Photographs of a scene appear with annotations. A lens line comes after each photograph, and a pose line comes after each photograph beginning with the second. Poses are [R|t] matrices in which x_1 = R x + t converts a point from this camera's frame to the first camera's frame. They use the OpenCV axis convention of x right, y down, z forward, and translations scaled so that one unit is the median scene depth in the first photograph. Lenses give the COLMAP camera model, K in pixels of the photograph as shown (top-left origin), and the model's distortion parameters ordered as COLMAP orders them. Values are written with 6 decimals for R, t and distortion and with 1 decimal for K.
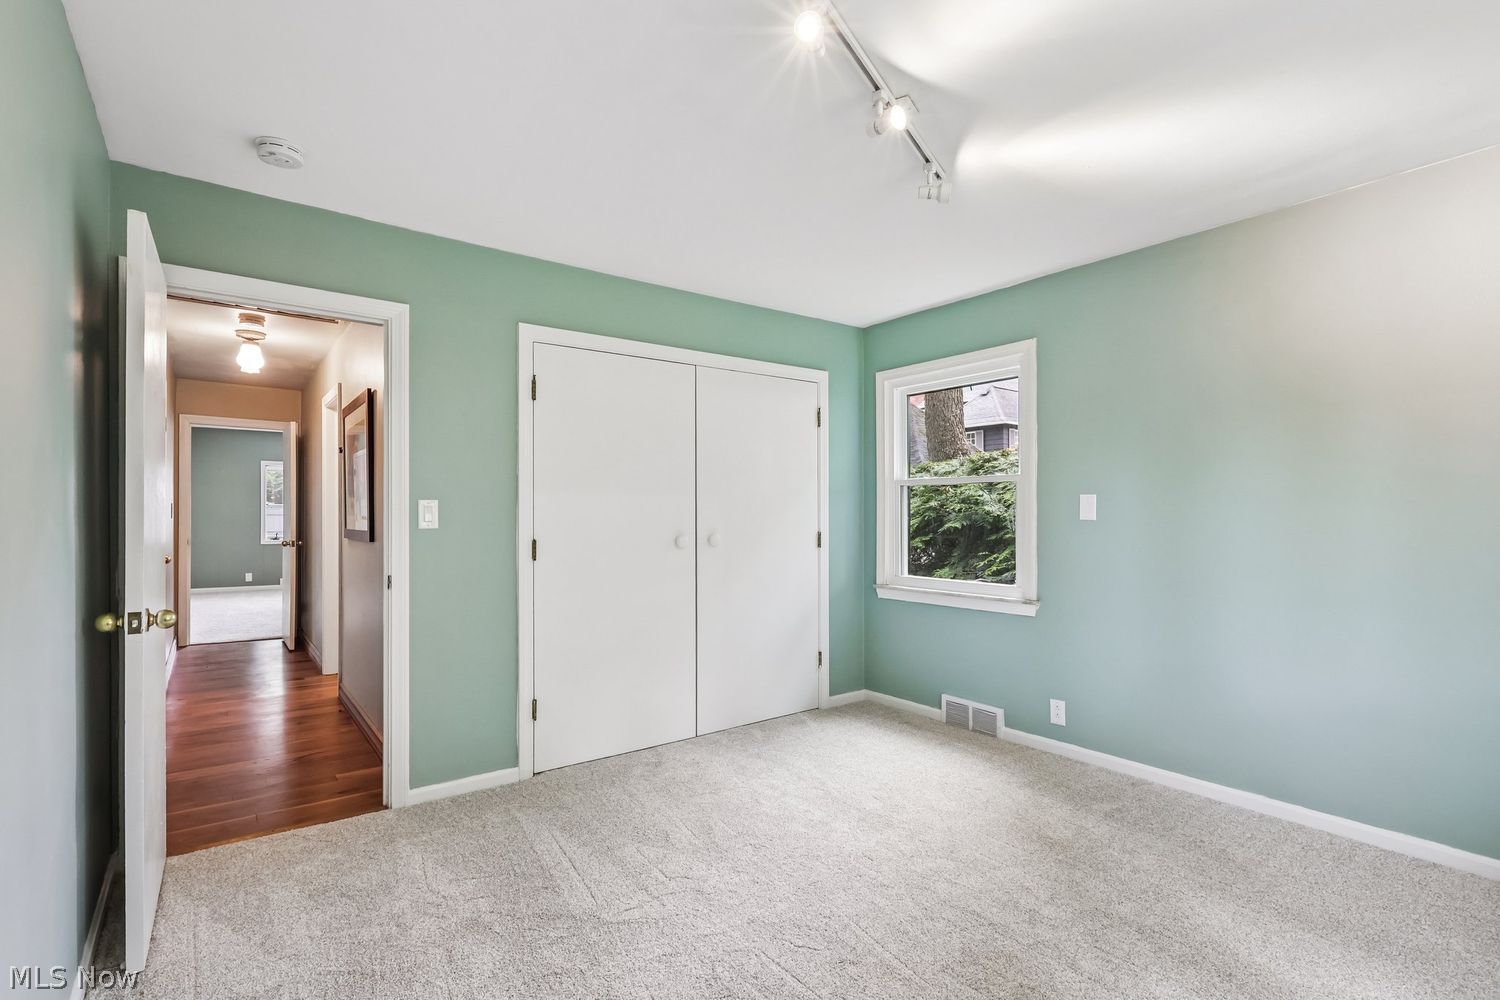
lens RADIAL K [[699.4, 0, 750.3], [0, 699.4, 507.0], [0, 0, 1]] dist [-0.009840, 0.000357]
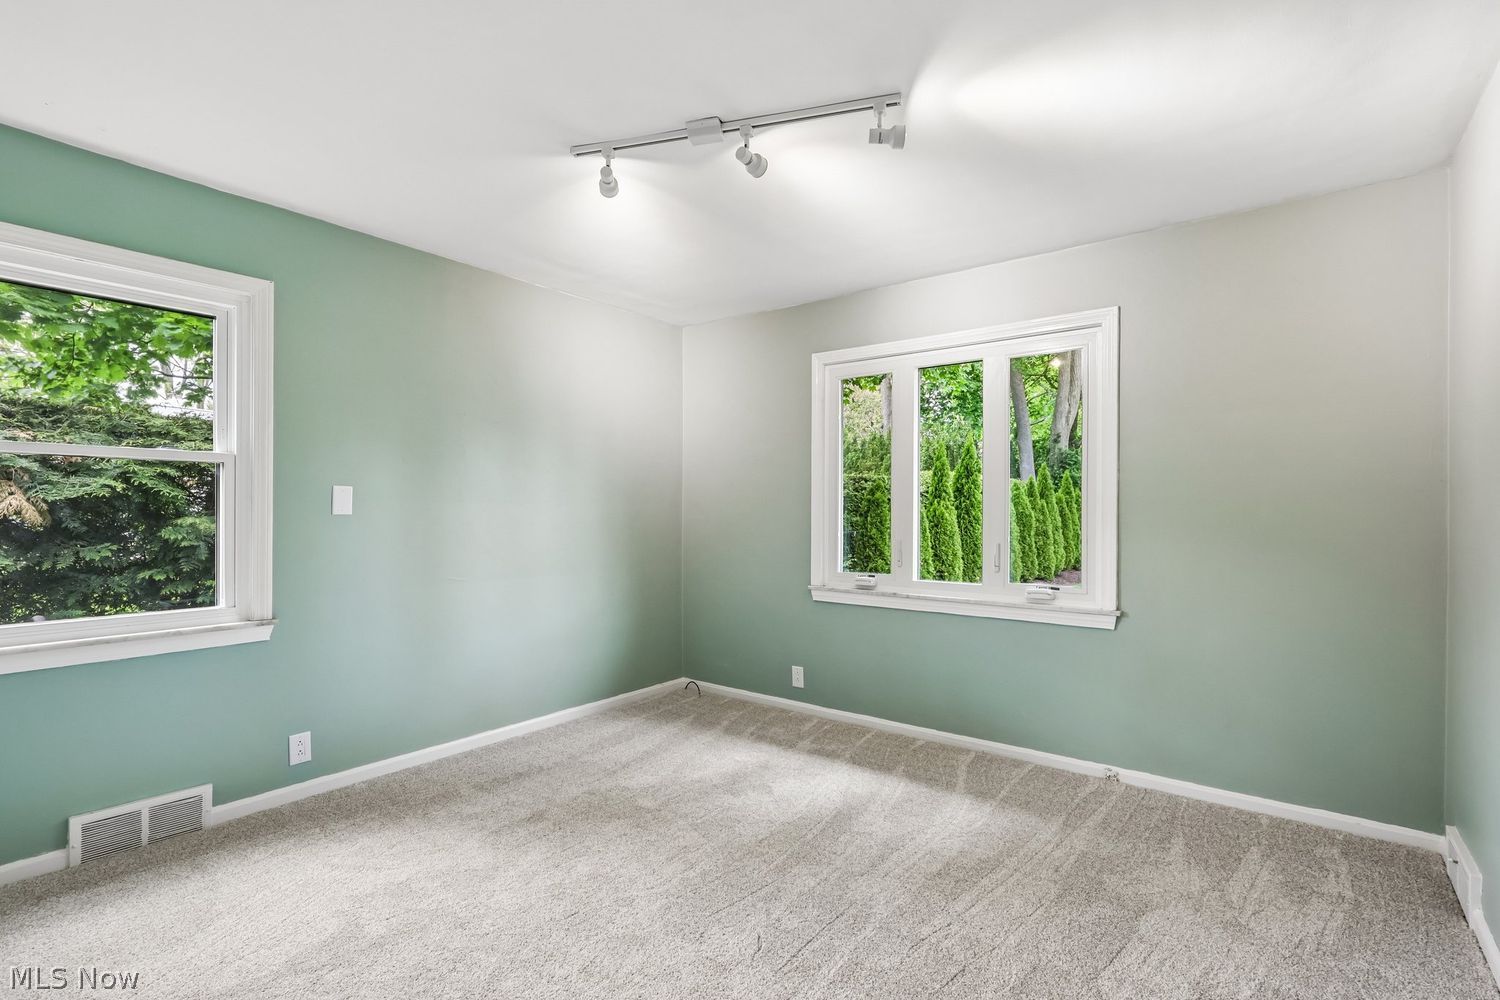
lens RADIAL K [[699.4, 0, 750.6], [0, 699.4, 504.9], [0, 0, 1]] dist [-0.009840, 0.000357]
pose [[-0.264467, 0.002666, 0.964391, -0.496077], [-0.009175, 0.999944, -0.005280, 0.005879], [-0.964351, -0.010245, -0.264428, 0.709755]]
